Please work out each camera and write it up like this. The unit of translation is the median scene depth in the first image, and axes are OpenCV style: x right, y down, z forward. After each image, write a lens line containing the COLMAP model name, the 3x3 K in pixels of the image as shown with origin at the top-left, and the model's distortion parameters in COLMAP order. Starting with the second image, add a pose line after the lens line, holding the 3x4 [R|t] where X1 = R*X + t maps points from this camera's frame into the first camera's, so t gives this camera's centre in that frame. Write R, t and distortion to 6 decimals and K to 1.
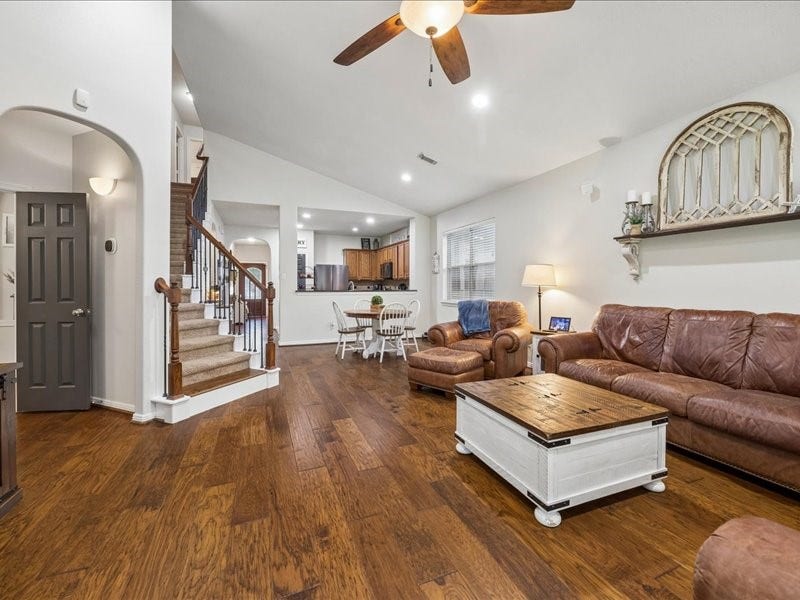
lens RADIAL K [[342.5, 0, 395.8], [0, 342.5, 294.3], [0, 0, 1]] dist [-0.003774, 0.000597]
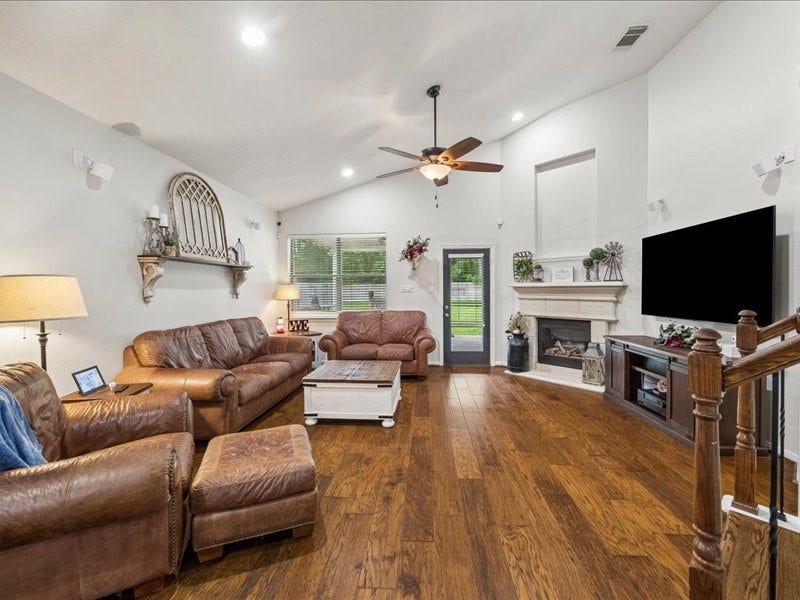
lens RADIAL K [[342.5, 0, 399.8], [0, 342.5, 295.2], [0, 0, 1]] dist [-0.003774, 0.000597]
pose [[-0.896274, -0.003080, 0.443491, -0.372511], [0.017286, 0.998973, 0.041871, -0.105882], [-0.443165, 0.045194, -0.895300, 1.804680]]
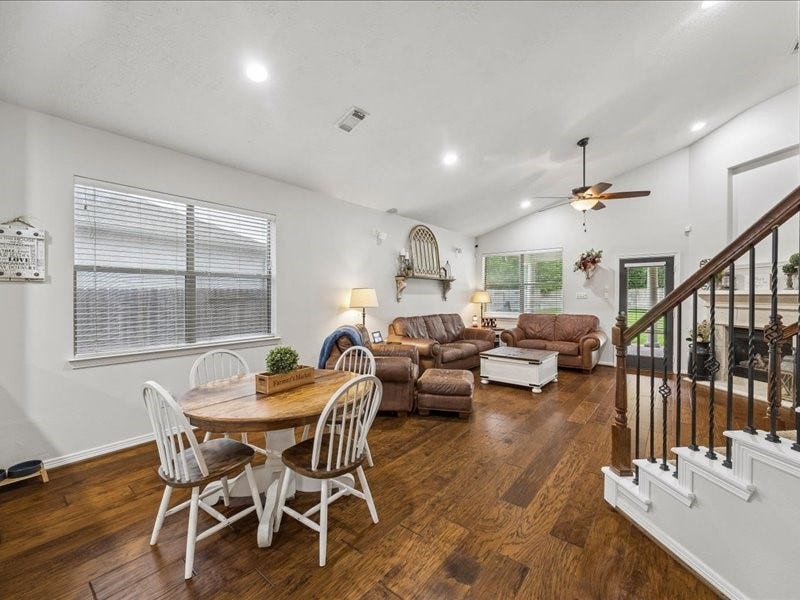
lens RADIAL K [[342.5, 0, 404.8], [0, 342.5, 299.8], [0, 0, 1]] dist [-0.003774, 0.000597]
pose [[-0.496188, -0.014320, 0.868097, -0.919303], [0.019509, 0.999428, 0.027637, -0.116817], [-0.867996, 0.030649, -0.495624, 2.146016]]
